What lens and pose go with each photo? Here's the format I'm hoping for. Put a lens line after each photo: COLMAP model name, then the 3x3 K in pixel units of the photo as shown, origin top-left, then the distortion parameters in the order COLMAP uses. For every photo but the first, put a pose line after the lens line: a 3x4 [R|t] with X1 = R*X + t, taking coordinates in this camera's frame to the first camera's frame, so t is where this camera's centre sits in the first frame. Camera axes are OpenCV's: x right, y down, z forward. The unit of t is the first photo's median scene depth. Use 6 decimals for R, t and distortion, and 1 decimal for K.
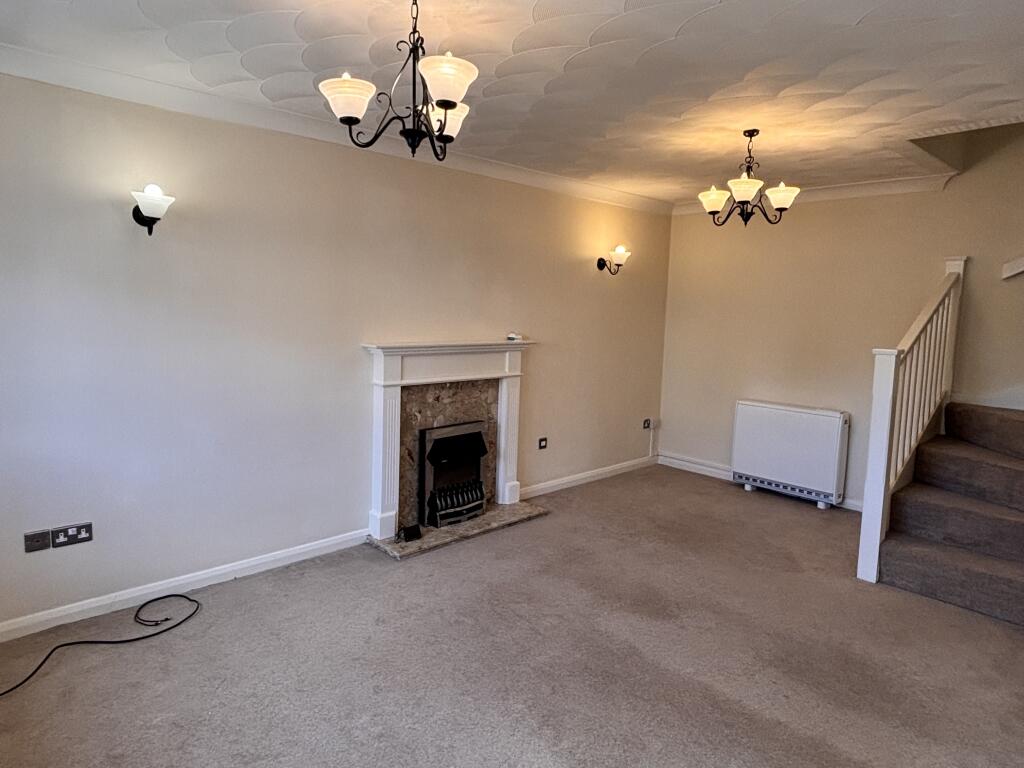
lens RADIAL K [[616.6, 0, 514.0], [0, 616.6, 379.2], [0, 0, 1]] dist [-0.004265, -0.000231]
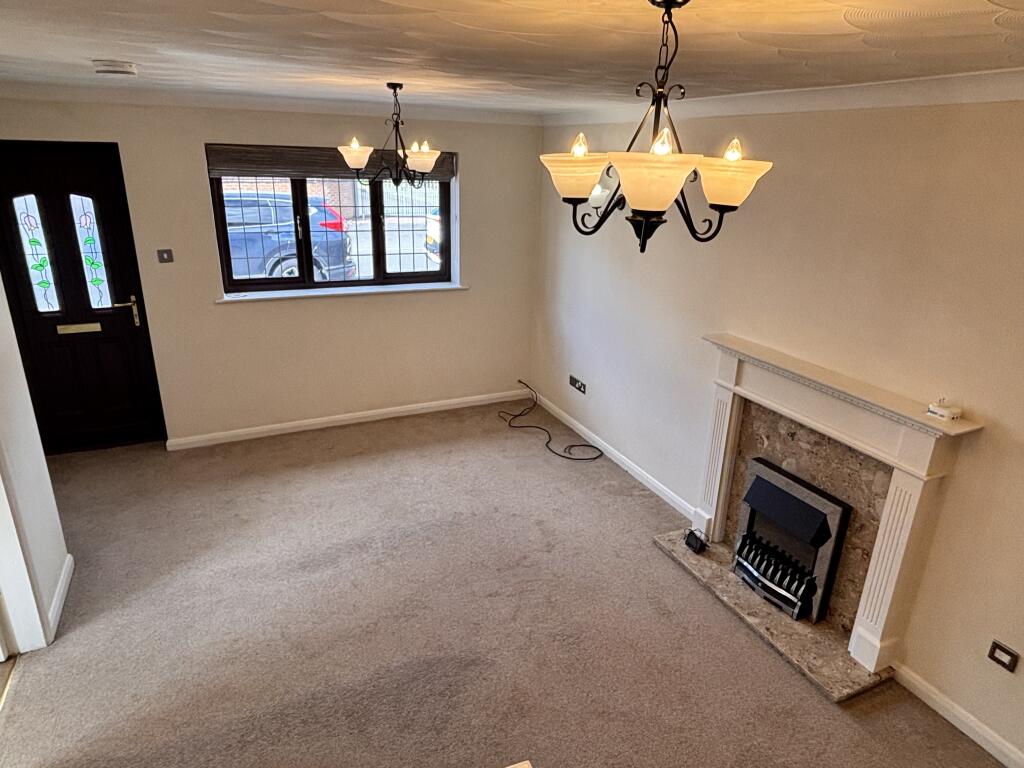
lens RADIAL K [[616.6, 0, 512.9], [0, 616.6, 383.8], [0, 0, 1]] dist [-0.004265, -0.000231]
pose [[-0.324528, 0.288063, -0.900945, 0.666702], [-0.155861, 0.923192, 0.351318, -0.245091], [0.932947, 0.254435, -0.254703, 0.894166]]
